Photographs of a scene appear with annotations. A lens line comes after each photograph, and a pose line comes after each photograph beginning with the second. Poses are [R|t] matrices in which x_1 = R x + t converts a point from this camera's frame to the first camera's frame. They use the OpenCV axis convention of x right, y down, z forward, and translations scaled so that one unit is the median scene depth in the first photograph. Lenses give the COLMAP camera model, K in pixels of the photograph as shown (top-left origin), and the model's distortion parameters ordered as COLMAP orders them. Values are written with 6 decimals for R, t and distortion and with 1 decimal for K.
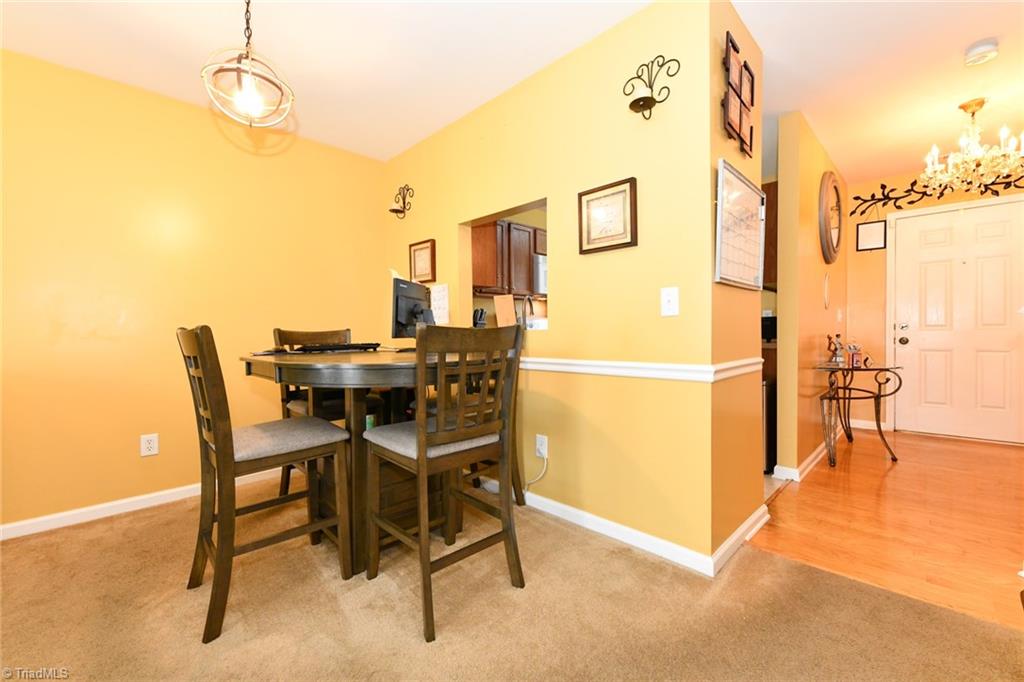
lens RADIAL K [[410.5, 0, 507.8], [0, 410.5, 340.5], [0, 0, 1]] dist [0.012663, -0.005840]
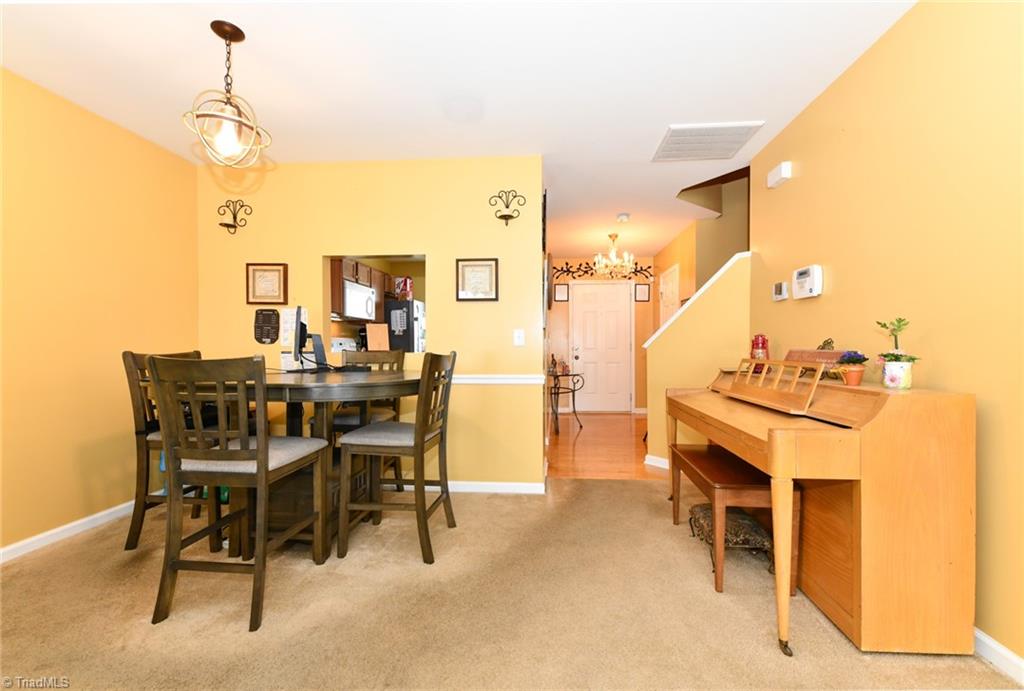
lens RADIAL K [[410.5, 0, 511.0], [0, 410.5, 349.4], [0, 0, 1]] dist [0.012663, -0.005840]
pose [[0.774194, 0.004928, 0.632929, -0.395616], [0.005555, 0.999878, -0.014580, -0.012619], [-0.632924, 0.014804, 0.774073, -0.155734]]
